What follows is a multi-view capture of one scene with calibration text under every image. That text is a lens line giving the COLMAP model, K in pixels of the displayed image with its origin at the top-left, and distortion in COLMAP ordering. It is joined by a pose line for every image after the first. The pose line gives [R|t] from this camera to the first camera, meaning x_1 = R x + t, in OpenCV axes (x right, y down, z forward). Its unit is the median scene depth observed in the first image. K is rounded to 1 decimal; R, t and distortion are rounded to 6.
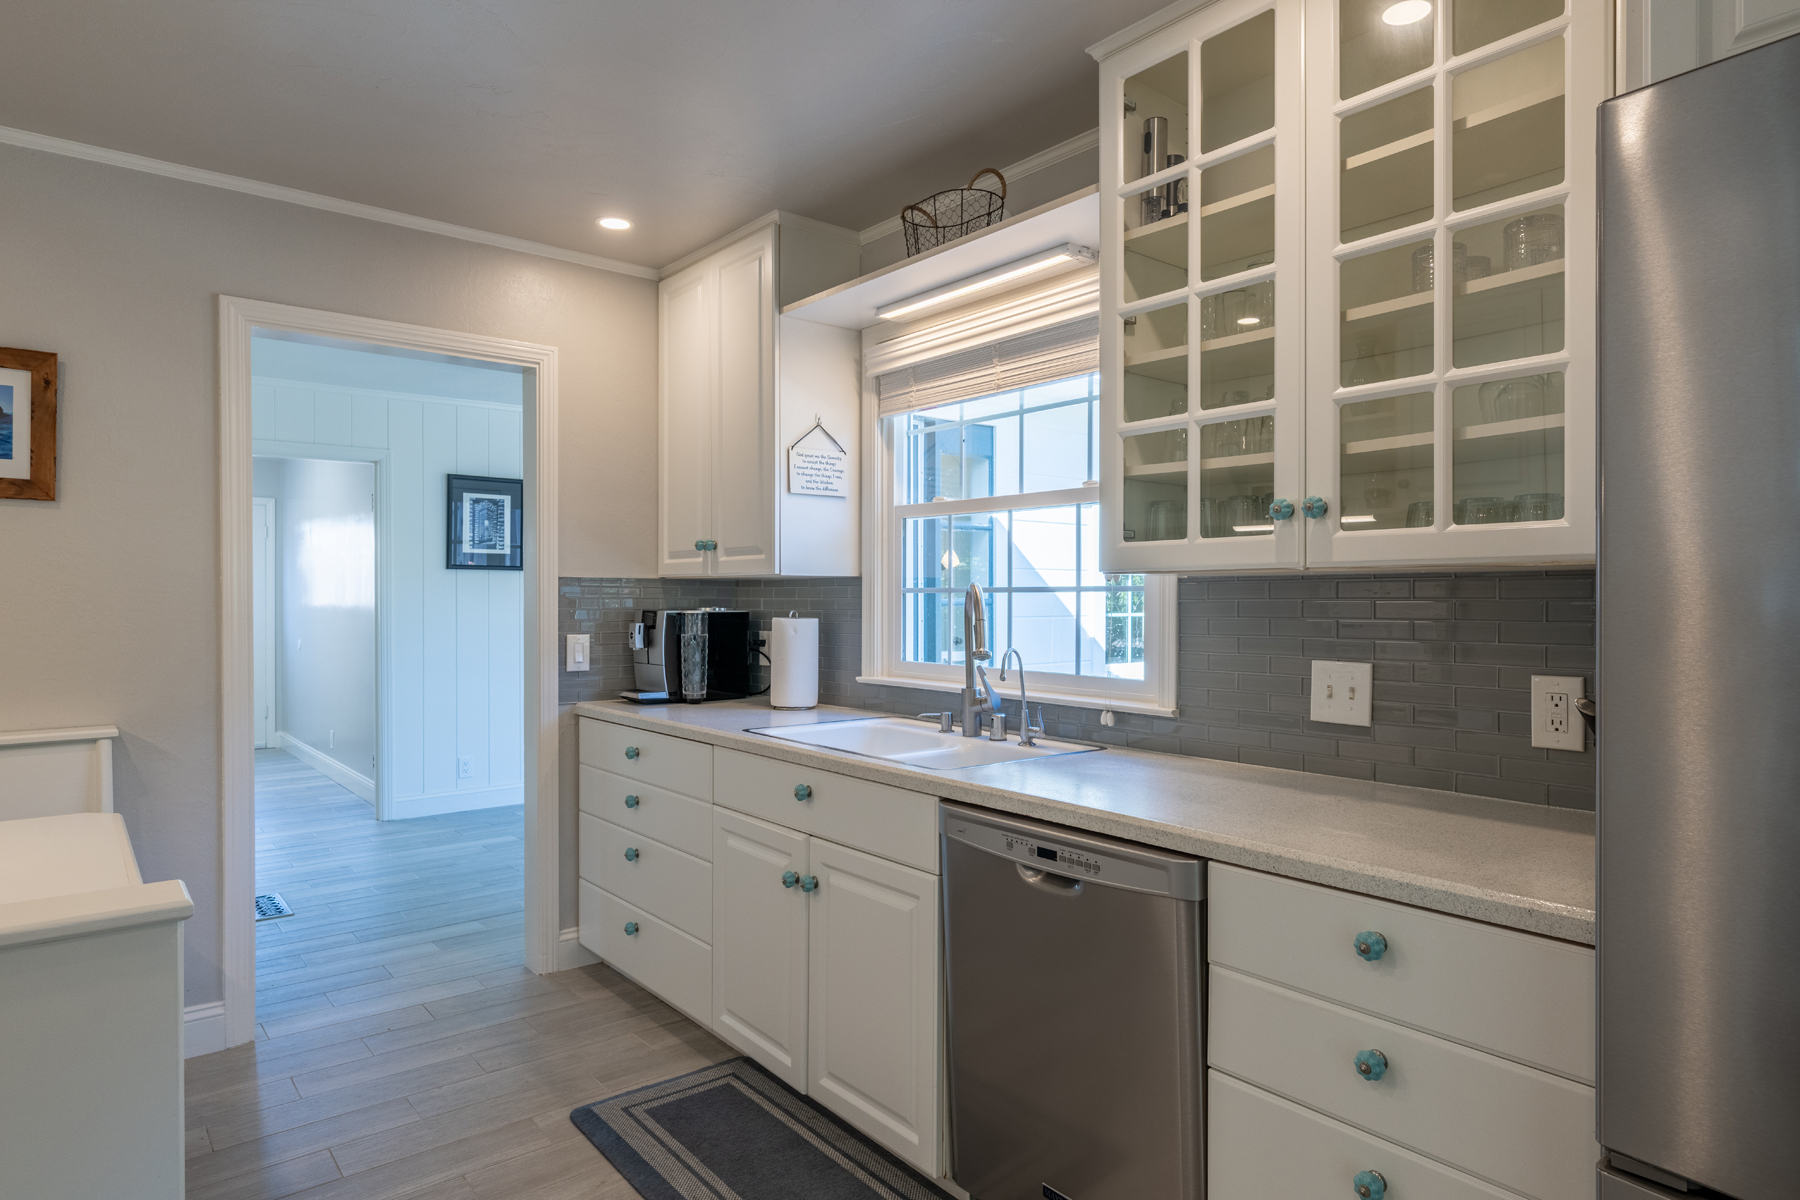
lens RADIAL K [[1030.6, 0, 900.0], [0, 1030.6, 601.5], [0, 0, 1]] dist [-0.003544, -0.004312]
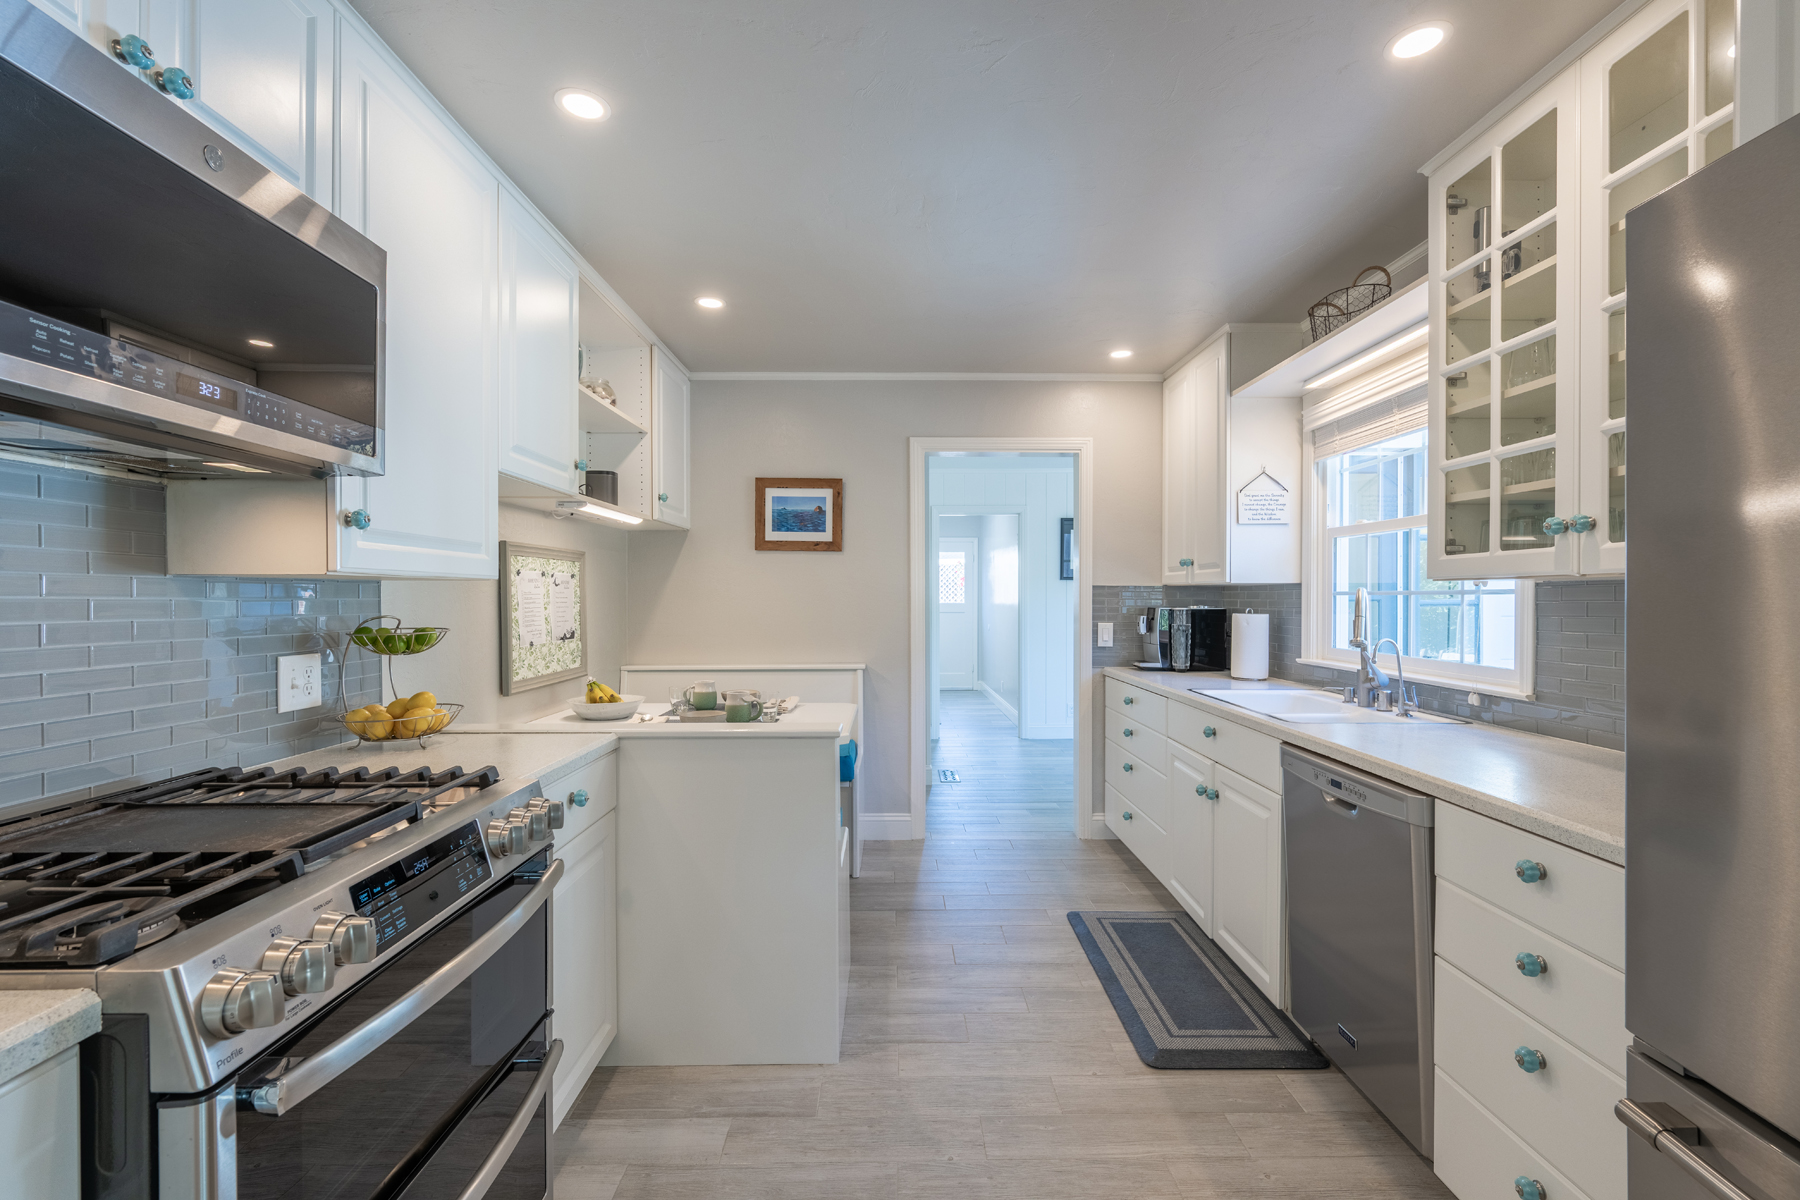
lens RADIAL K [[813.8, 0, 904.4], [0, 813.8, 599.4], [0, 0, 1]] dist [-0.004576, 0.001478]
pose [[0.770957, 0.001251, -0.636886, 0.294132], [-0.002646, 0.999996, -0.001238, -0.000578], [0.636881, 0.002640, 0.770957, -0.162392]]
